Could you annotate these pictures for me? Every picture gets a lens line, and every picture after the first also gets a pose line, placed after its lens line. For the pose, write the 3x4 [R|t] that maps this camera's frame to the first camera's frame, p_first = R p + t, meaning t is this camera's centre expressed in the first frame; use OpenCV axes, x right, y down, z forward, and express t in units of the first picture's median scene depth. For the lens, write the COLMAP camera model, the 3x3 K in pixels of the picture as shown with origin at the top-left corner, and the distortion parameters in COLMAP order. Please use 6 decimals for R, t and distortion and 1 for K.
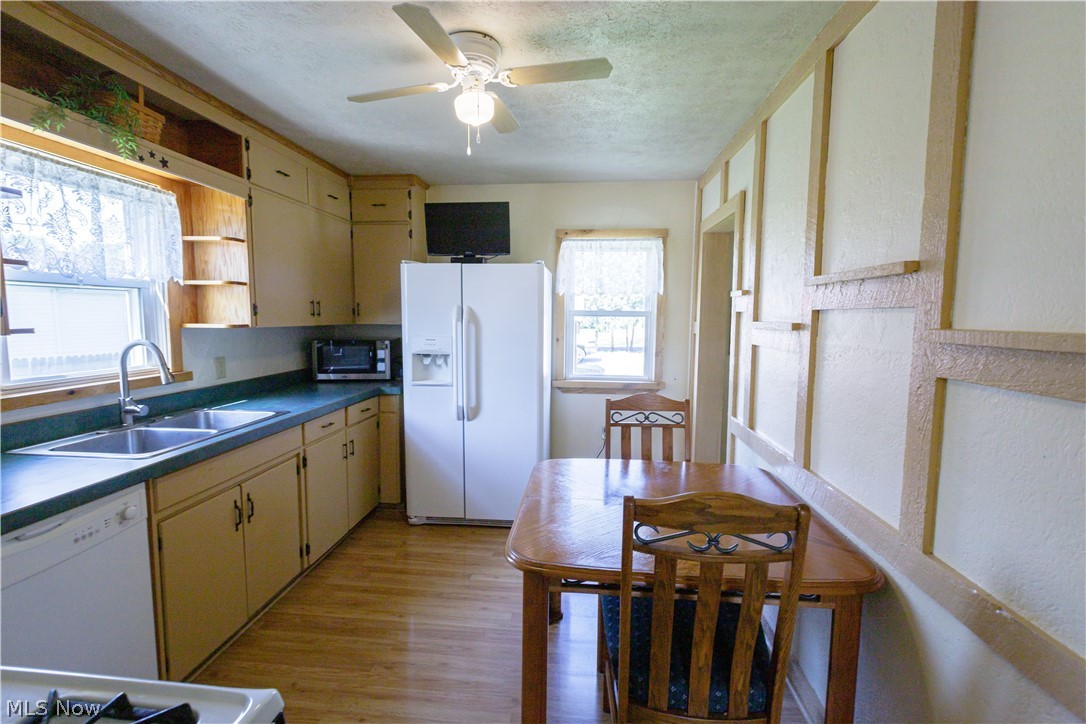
lens RADIAL K [[486.8, 0, 543.0], [0, 486.8, 362.0], [0, 0, 1]] dist [0.000736, 0.000293]
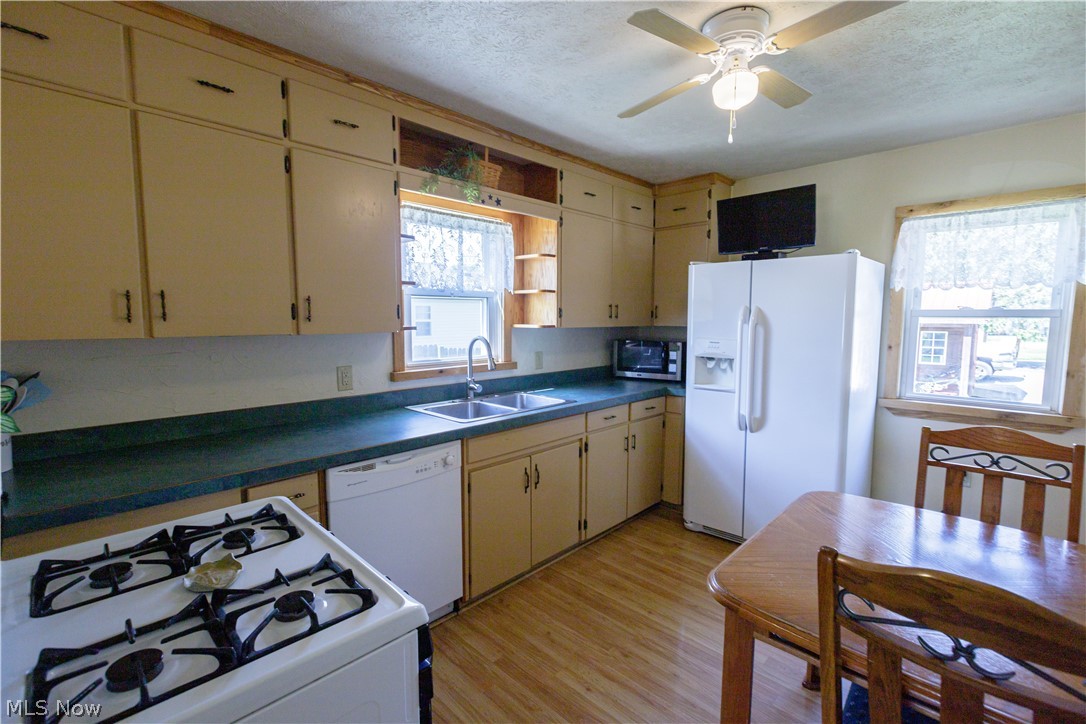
lens RADIAL K [[486.8, 0, 543.0], [0, 486.8, 362.0], [0, 0, 1]] dist [0.000736, 0.000293]
pose [[0.778671, 0.052022, -0.625272, 0.127913], [-0.056006, 0.998342, 0.013315, -0.001275], [0.624927, 0.024652, 0.780294, 0.048597]]
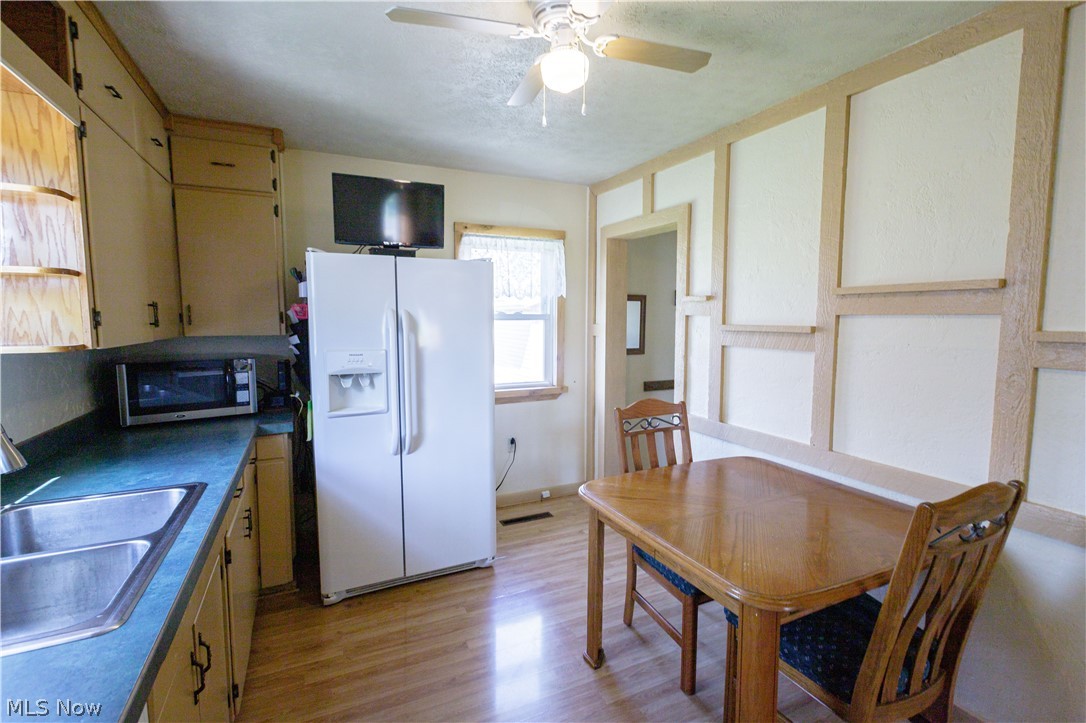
lens RADIAL K [[497.0, 0, 543.0], [0, 497.0, 361.5], [0, 0, 1]] dist [0.000332, -0.000211]
pose [[0.856785, -0.055452, 0.512683, -0.448566], [0.057039, 0.998292, 0.012654, -0.033966], [-0.512509, 0.018401, 0.858485, 0.223339]]
